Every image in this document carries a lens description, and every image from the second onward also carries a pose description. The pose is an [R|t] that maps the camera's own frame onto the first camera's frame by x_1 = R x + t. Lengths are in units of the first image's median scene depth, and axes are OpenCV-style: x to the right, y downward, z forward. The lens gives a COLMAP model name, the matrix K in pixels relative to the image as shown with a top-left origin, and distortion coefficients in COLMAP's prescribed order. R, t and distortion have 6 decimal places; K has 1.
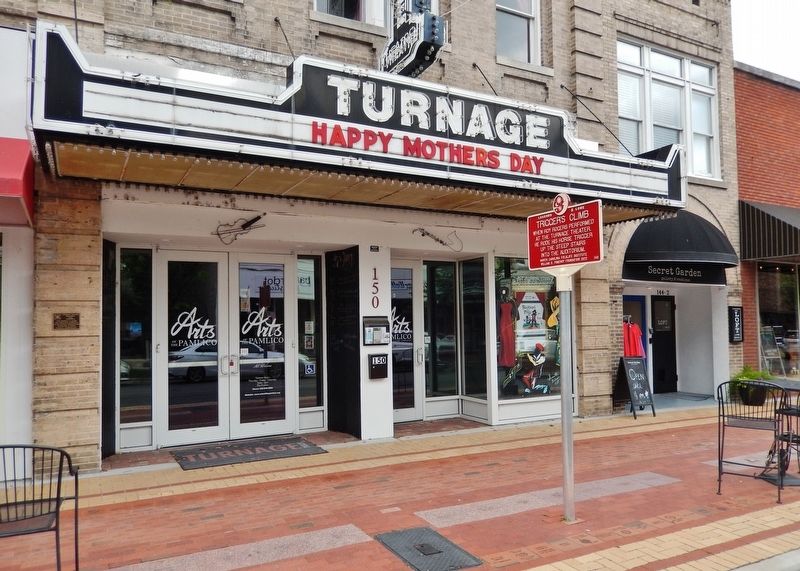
lens RADIAL K [[603.9, 0, 400.1], [0, 603.9, 303.2], [0, 0, 1]] dist [0.006180, -0.003798]
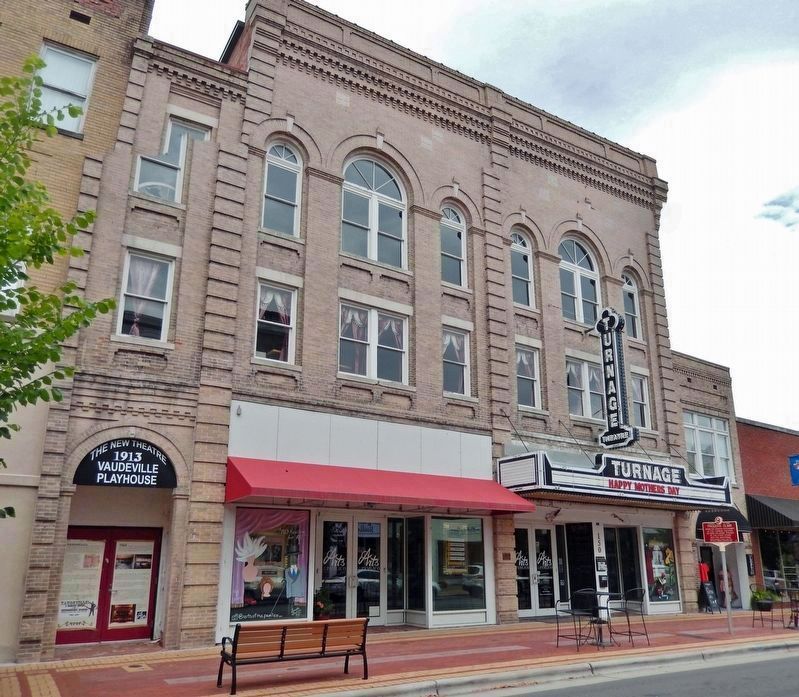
lens RADIAL K [[640.7, 0, 397.2], [0, 640.7, 398.3], [0, 0, 1]] dist [0.007033, -0.003241]
pose [[0.995683, 0.043084, 0.082219, -1.005973], [-0.024840, 0.977125, -0.211212, -0.029683], [-0.089438, 0.208257, 0.973976, -1.297372]]
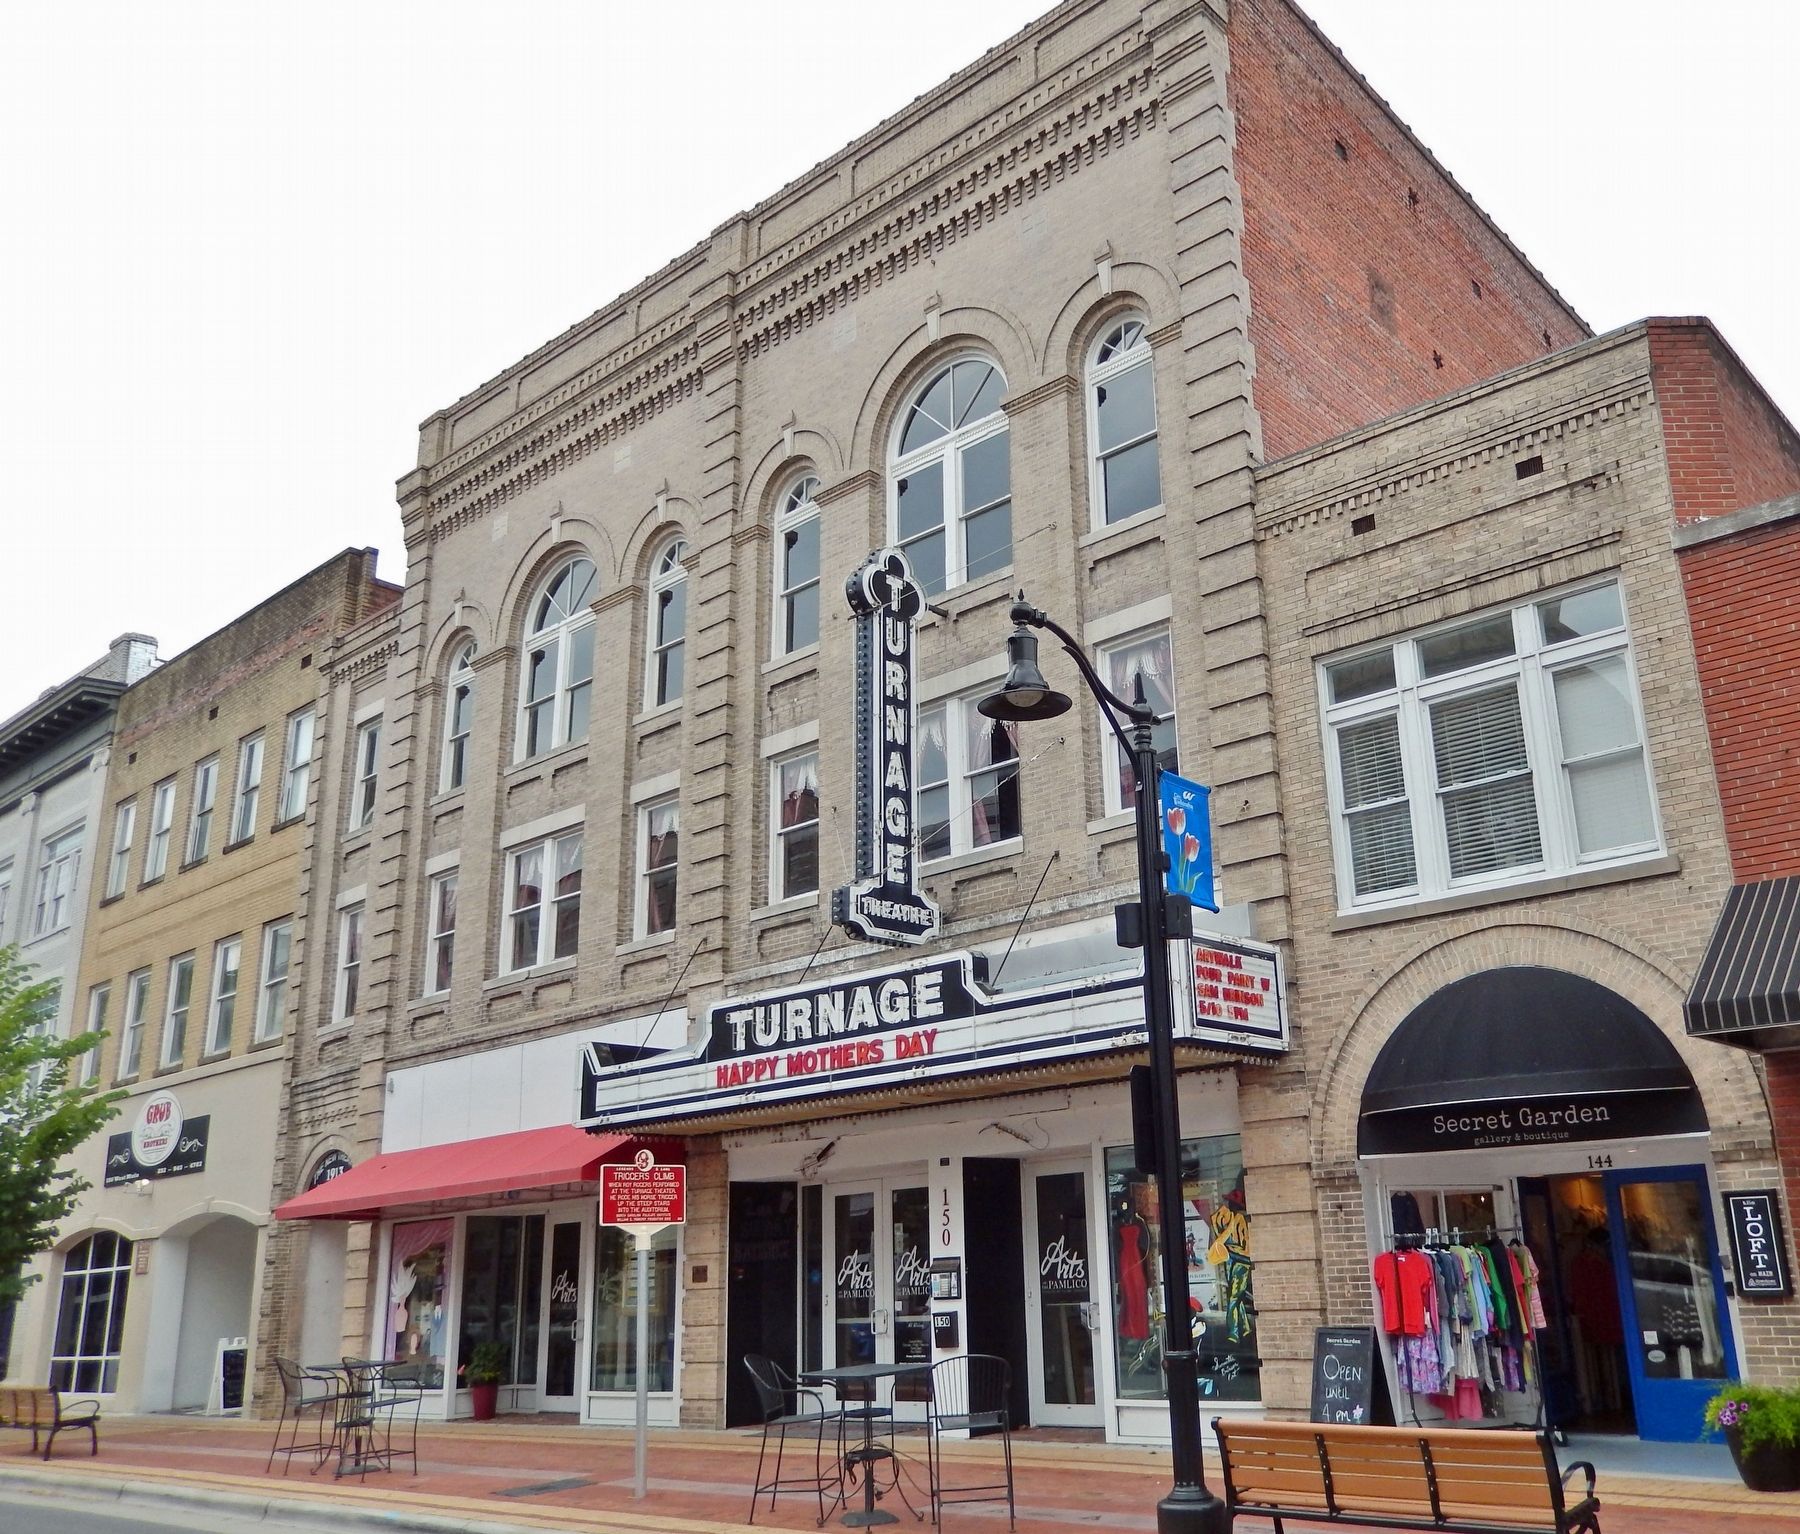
lens RADIAL K [[1582.7, 0, 1026.8], [0, 1582.7, 757.5], [0, 0, 1]] dist [-0.002488, -0.015581]
pose [[0.368089, -0.288299, -0.883965, 1.961557], [0.074630, 0.956808, -0.280980, -0.012746], [0.926790, 0.037455, 0.373707, 0.374176]]
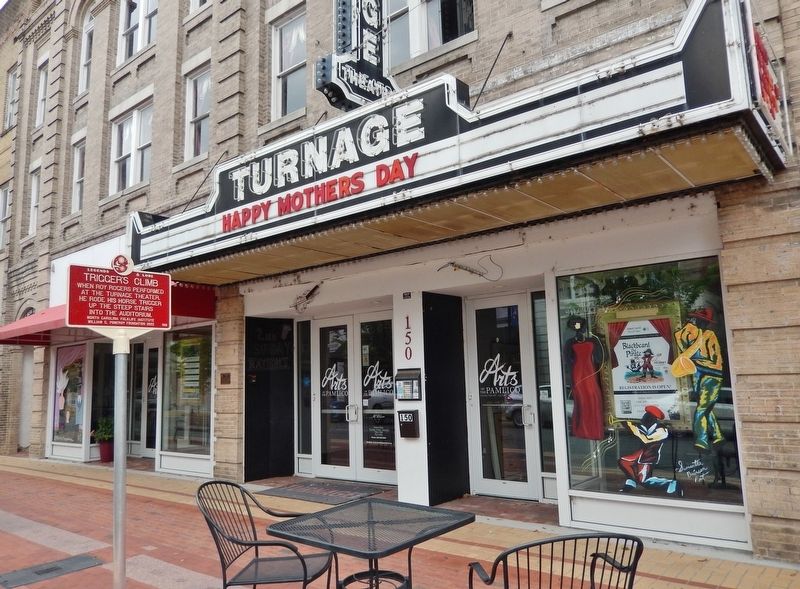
lens RADIAL K [[601.1, 0, 400.0], [0, 601.1, 294.5], [0, 0, 1]] dist [-0.004515, -0.002160]
pose [[0.383806, -0.125473, -0.914849, 0.849731], [0.060451, 0.992014, -0.110695, 0.010574], [0.921433, -0.012818, 0.388326, 0.670803]]
